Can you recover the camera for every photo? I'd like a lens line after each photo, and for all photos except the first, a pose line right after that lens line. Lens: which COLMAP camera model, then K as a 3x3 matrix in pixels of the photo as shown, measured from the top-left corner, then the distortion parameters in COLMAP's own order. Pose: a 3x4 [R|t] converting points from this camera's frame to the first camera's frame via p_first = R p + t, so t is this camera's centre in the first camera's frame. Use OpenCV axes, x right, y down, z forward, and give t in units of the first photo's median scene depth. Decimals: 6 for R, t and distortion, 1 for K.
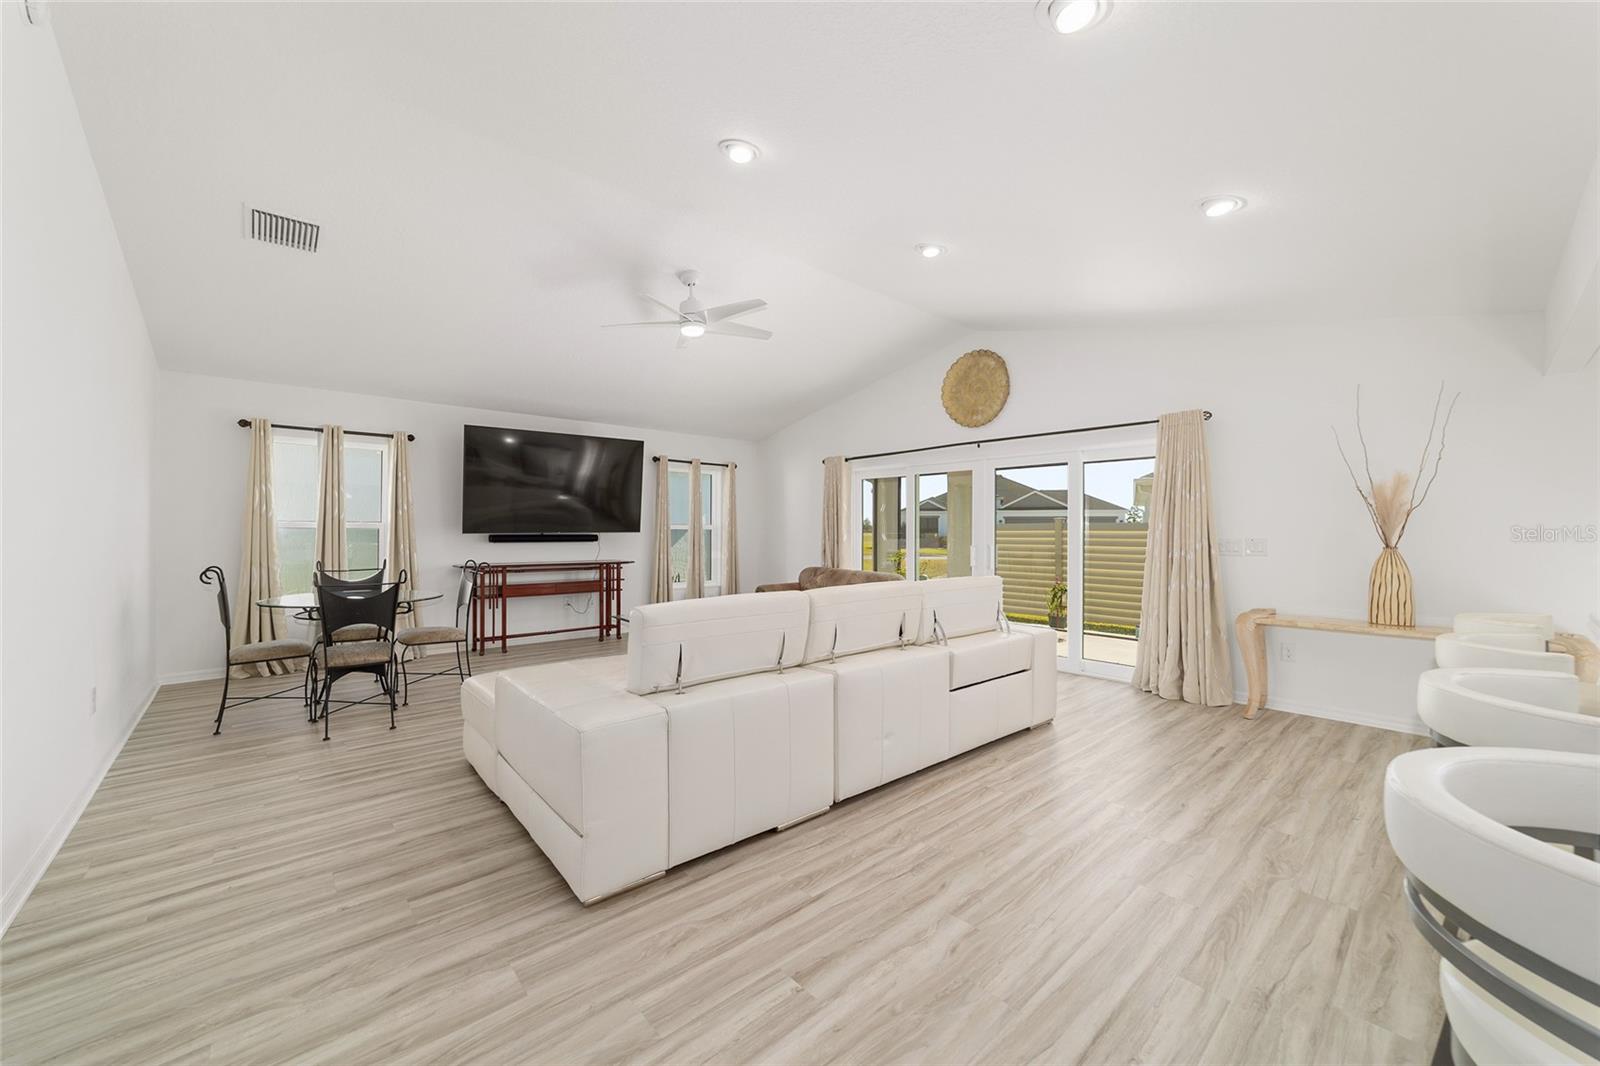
lens RADIAL K [[615.2, 0, 804.2], [0, 615.2, 528.1], [0, 0, 1]] dist [-0.015852, 0.007103]
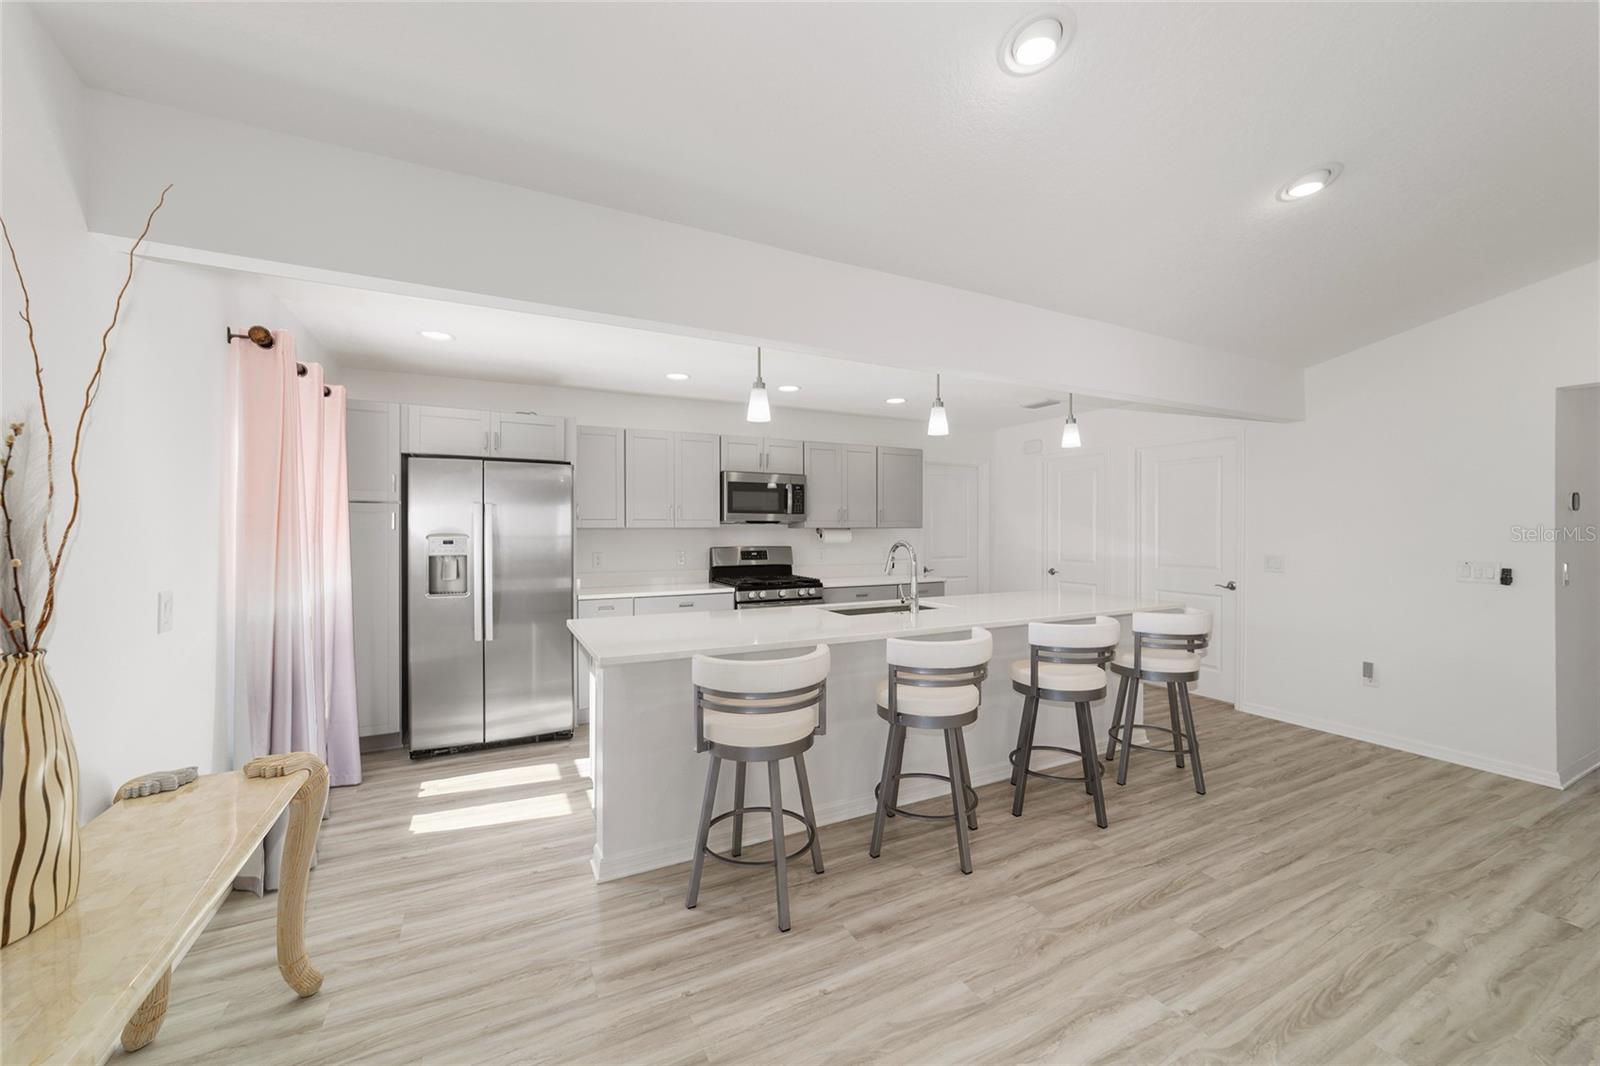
lens RADIAL K [[607.9, 0, 796.2], [0, 607.9, 531.9], [0, 0, 1]] dist [-0.014993, 0.007389]
pose [[-0.963831, -0.004401, 0.266479, 0.460169], [-0.003544, 0.999987, 0.003695, -0.026132], [-0.266492, 0.002617, -0.963834, 1.010727]]
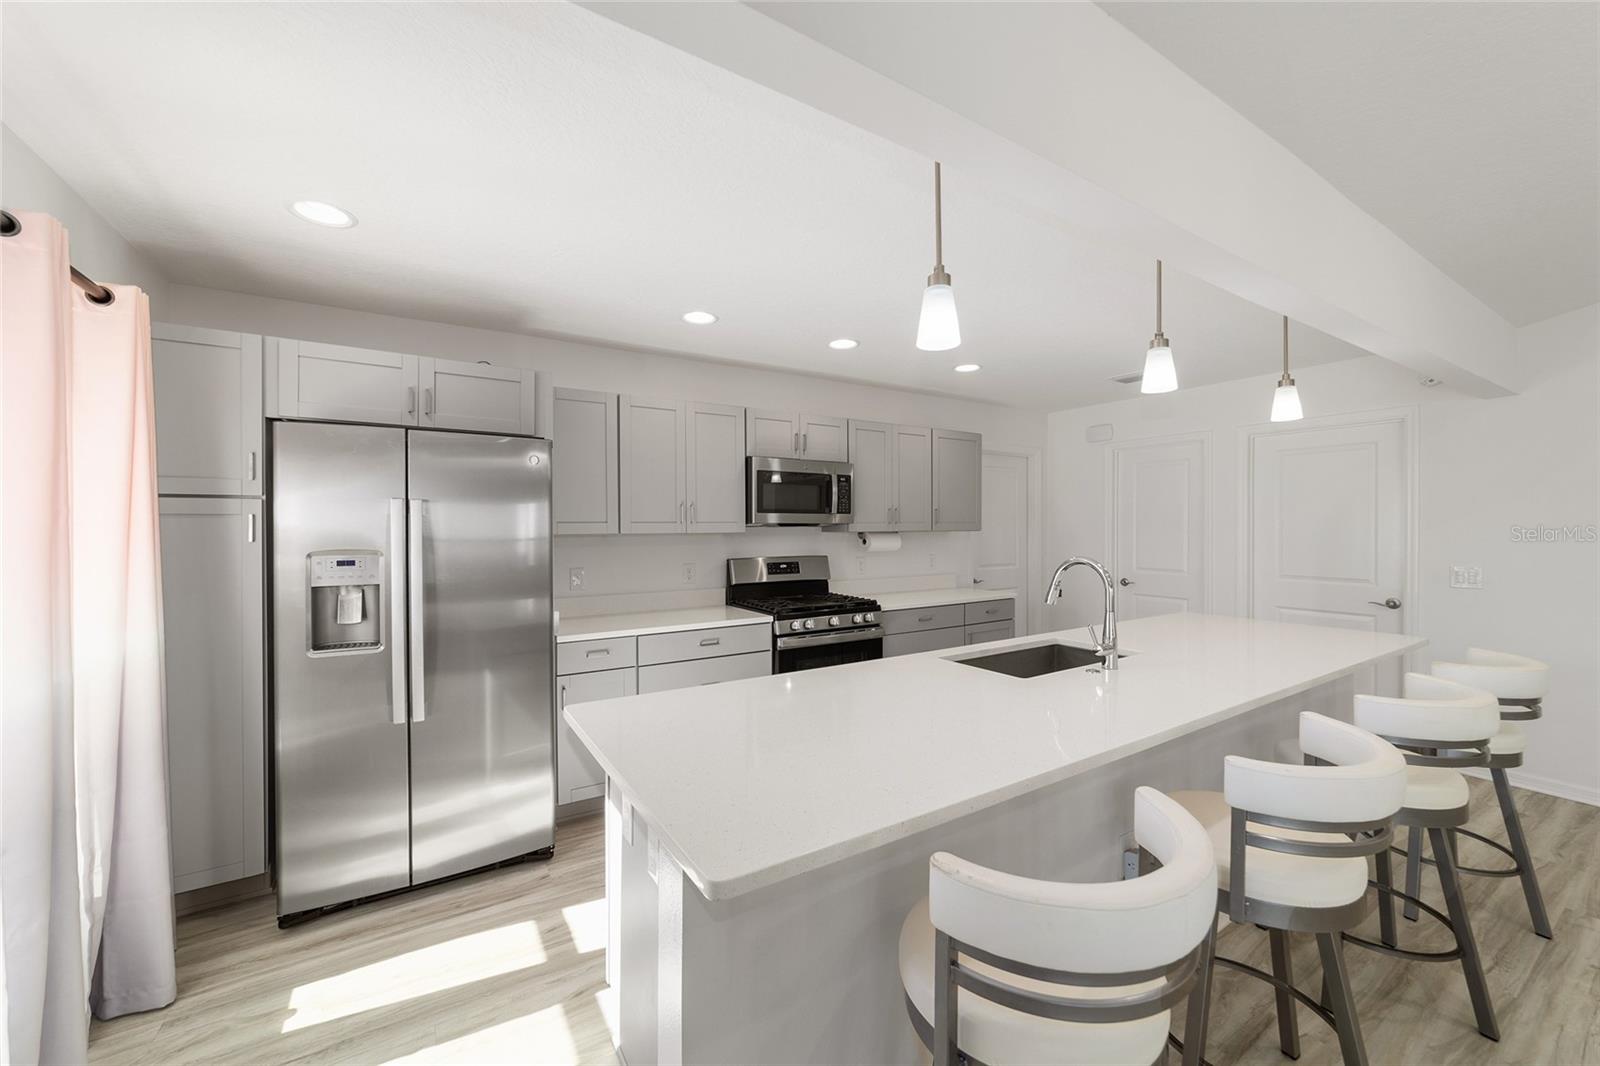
lens RADIAL K [[618.7, 0, 800.0], [0, 618.7, 533.0], [0, 0, 1]] dist [-0.015543, 0.010063]
pose [[-0.982857, -0.002076, 0.184358, 0.671289], [-0.000570, 0.999966, 0.008220, -0.036024], [-0.184368, 0.007974, -0.982825, 0.776568]]
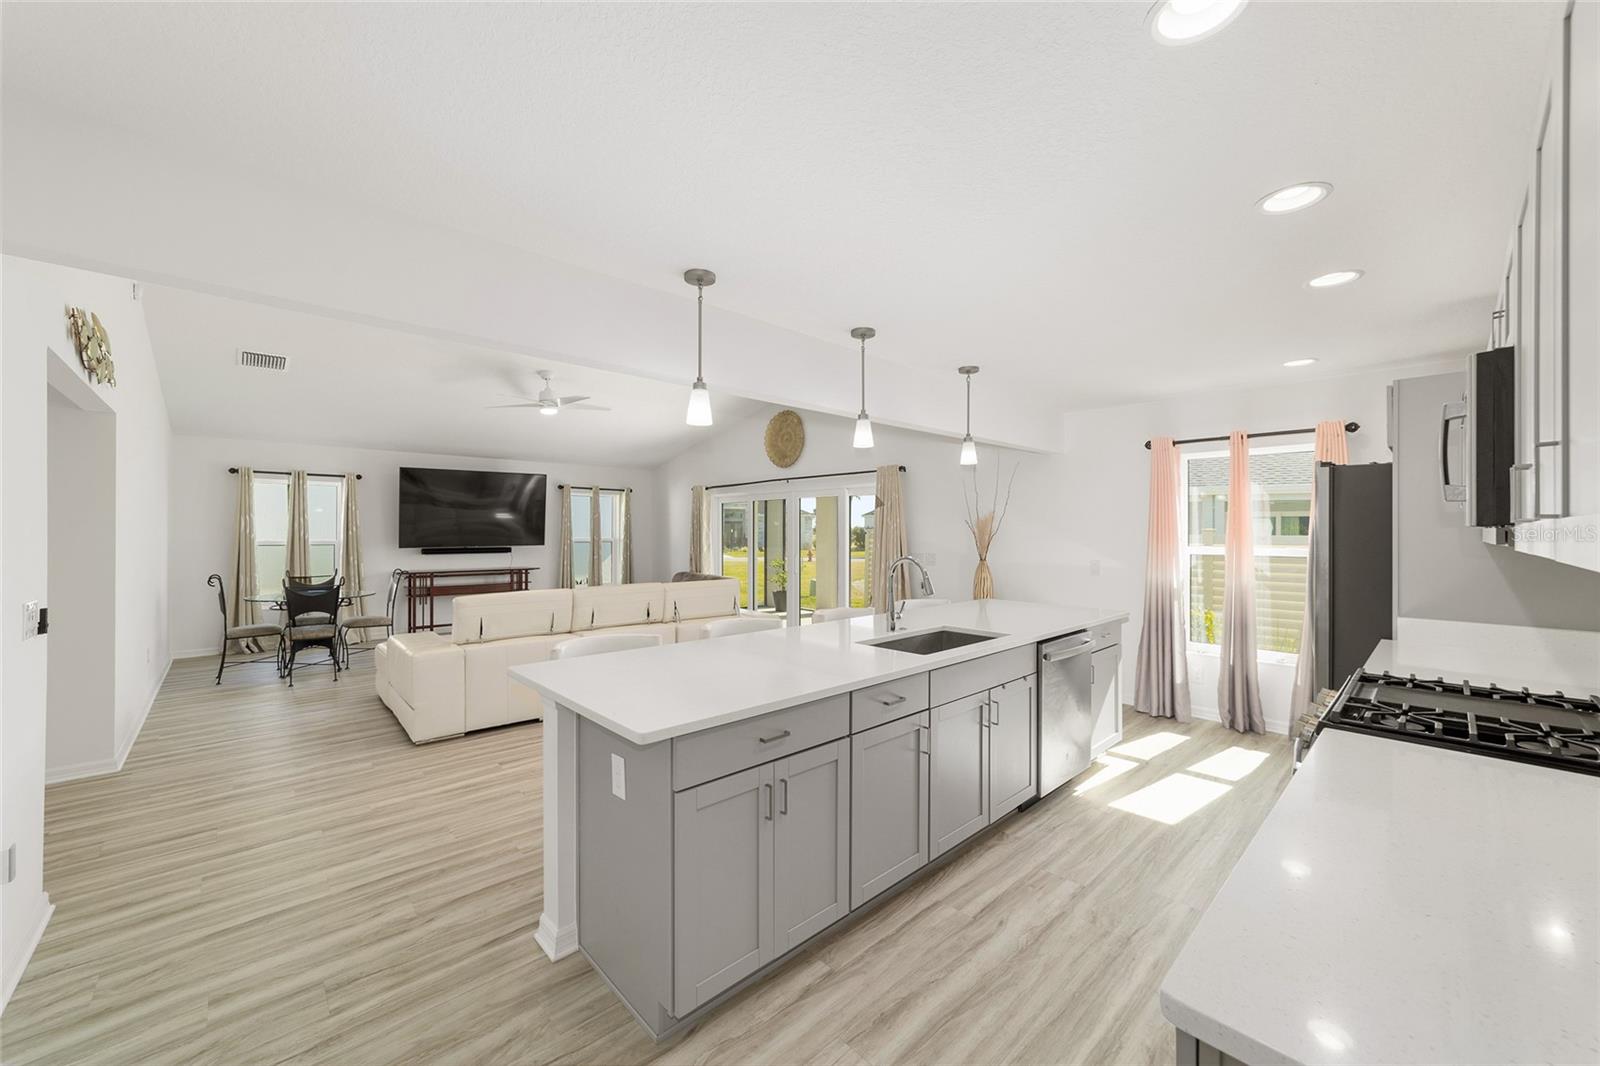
lens RADIAL K [[615.2, 0, 804.2], [0, 615.2, 528.1], [0, 0, 1]] dist [-0.015852, 0.007103]
pose [[0.999747, -0.001969, 0.022385, 0.401013], [0.002013, 0.999996, -0.001935, -0.041418], [-0.022381, 0.001979, 0.999748, -0.477335]]
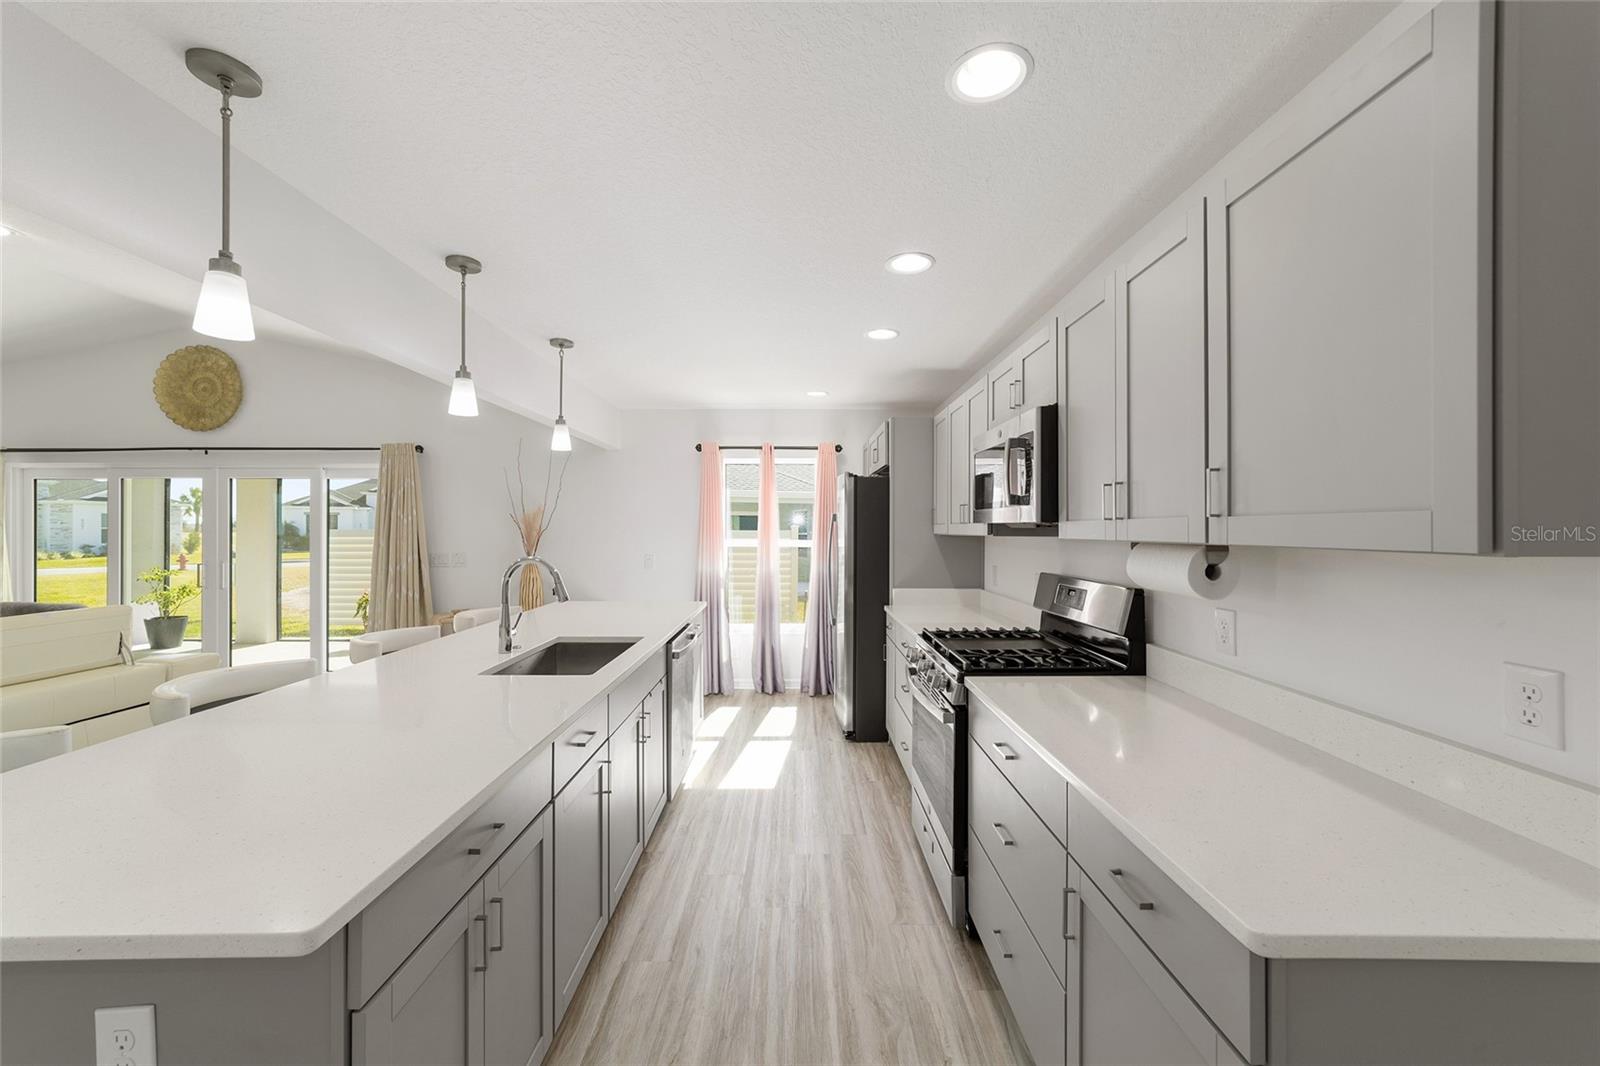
lens RADIAL K [[615.2, 0, 804.2], [0, 615.2, 528.1], [0, 0, 1]] dist [-0.015852, 0.007103]
pose [[0.666490, -0.003424, 0.745506, 0.279014], [-0.000793, 0.999986, 0.005301, -0.040327], [-0.745514, -0.004124, 0.666477, -0.340836]]
